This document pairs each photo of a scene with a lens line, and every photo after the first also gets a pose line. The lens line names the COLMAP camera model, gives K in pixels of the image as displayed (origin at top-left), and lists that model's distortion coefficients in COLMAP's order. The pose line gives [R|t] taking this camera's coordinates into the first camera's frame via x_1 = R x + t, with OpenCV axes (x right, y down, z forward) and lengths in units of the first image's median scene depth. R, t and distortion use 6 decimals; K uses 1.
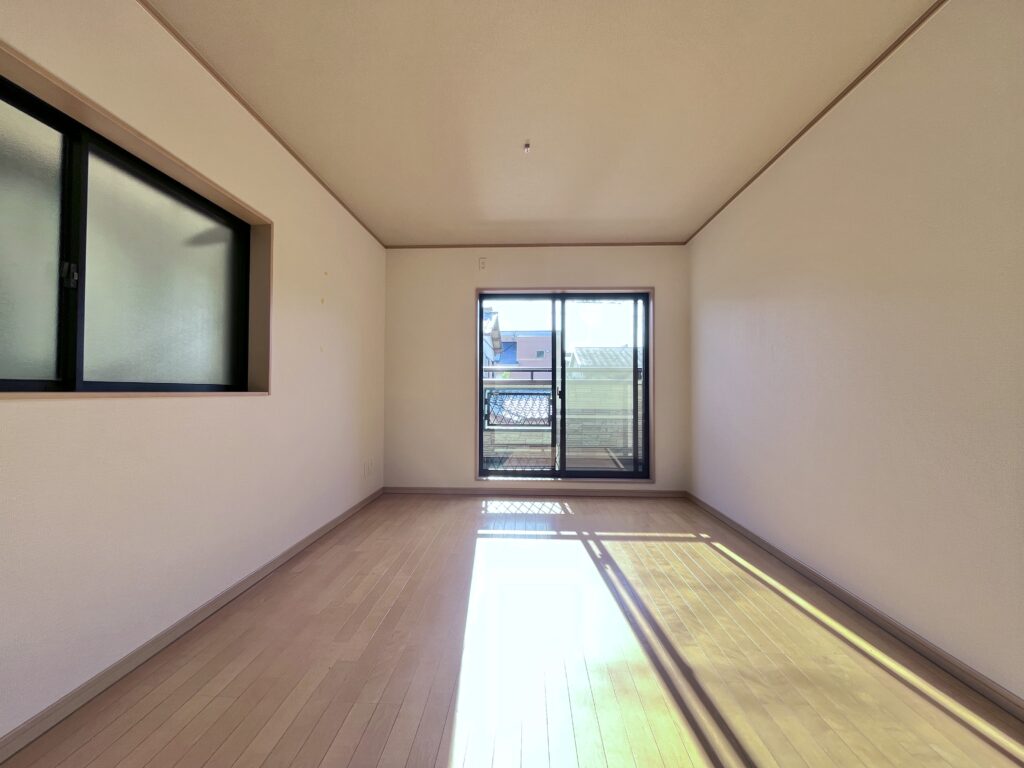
lens RADIAL K [[419.3, 0, 508.0], [0, 419.3, 385.3], [0, 0, 1]] dist [-0.002378, 0.000190]
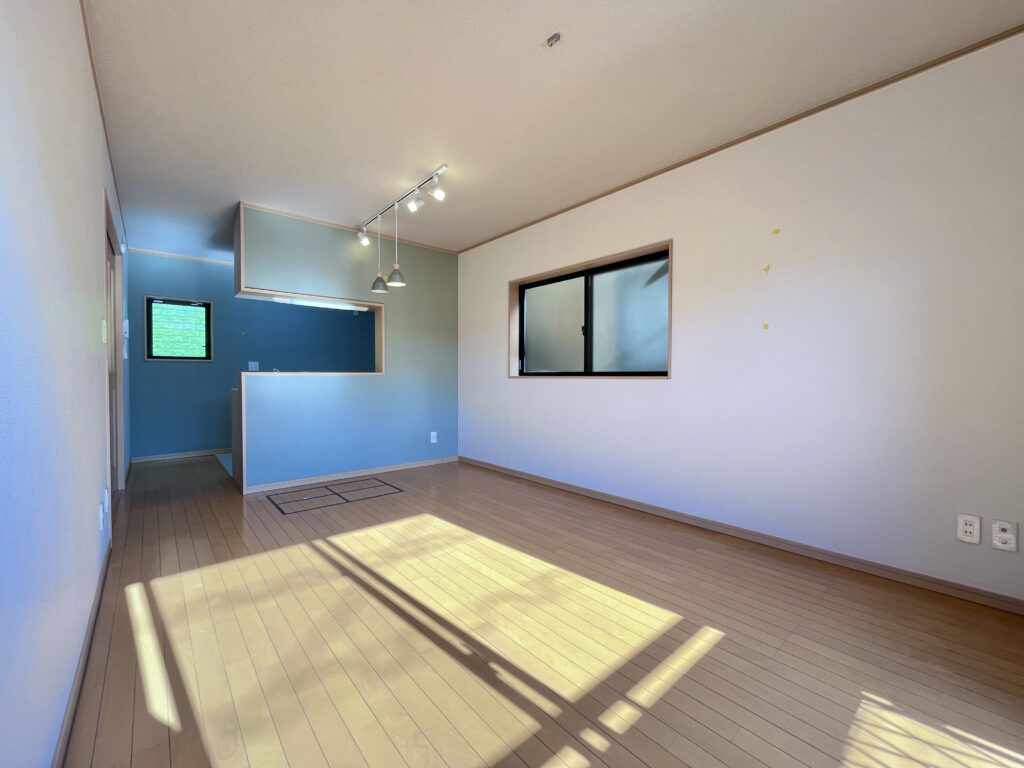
lens RADIAL K [[419.3, 0, 508.2], [0, 419.3, 384.7], [0, 0, 1]] dist [-0.002378, 0.000190]
pose [[-0.730700, 0.009945, -0.682626, 0.607959], [0.006115, 0.999949, 0.008022, 0.026671], [0.682671, 0.001687, -0.730724, 1.479860]]
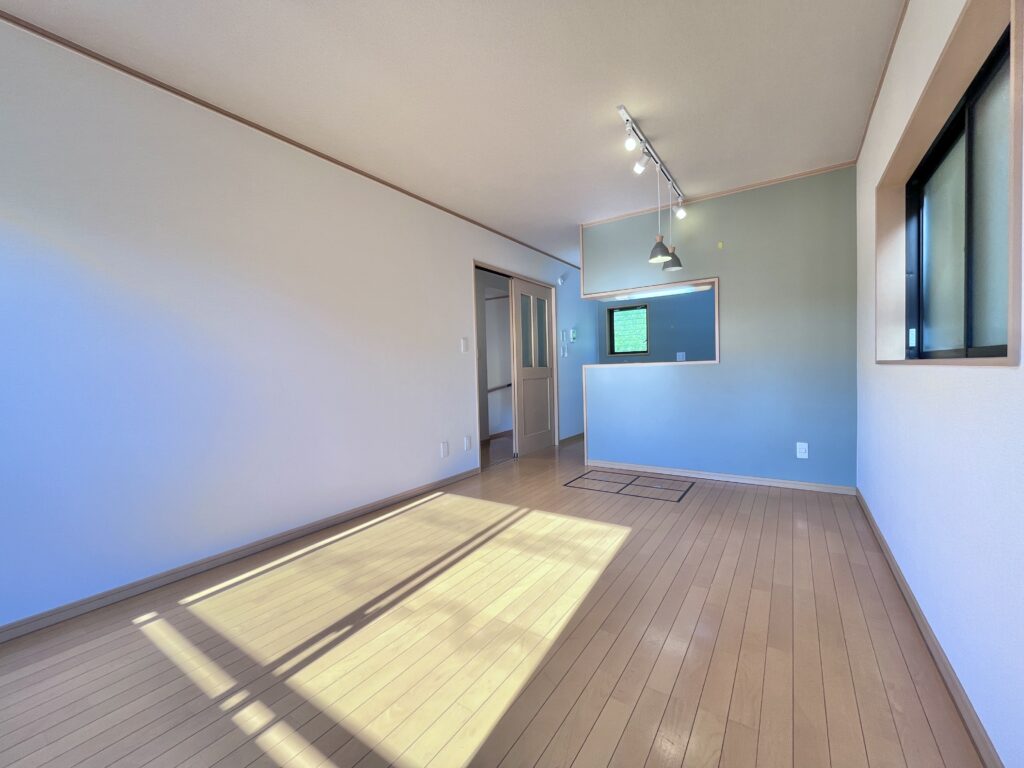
lens RADIAL K [[419.3, 0, 510.3], [0, 419.3, 381.7], [0, 0, 1]] dist [-0.002378, 0.000190]
pose [[-0.851561, 0.005607, 0.524225, -0.354443], [0.018298, 0.999651, 0.019031, 0.019576], [-0.523936, 0.025798, -0.851367, 1.463735]]
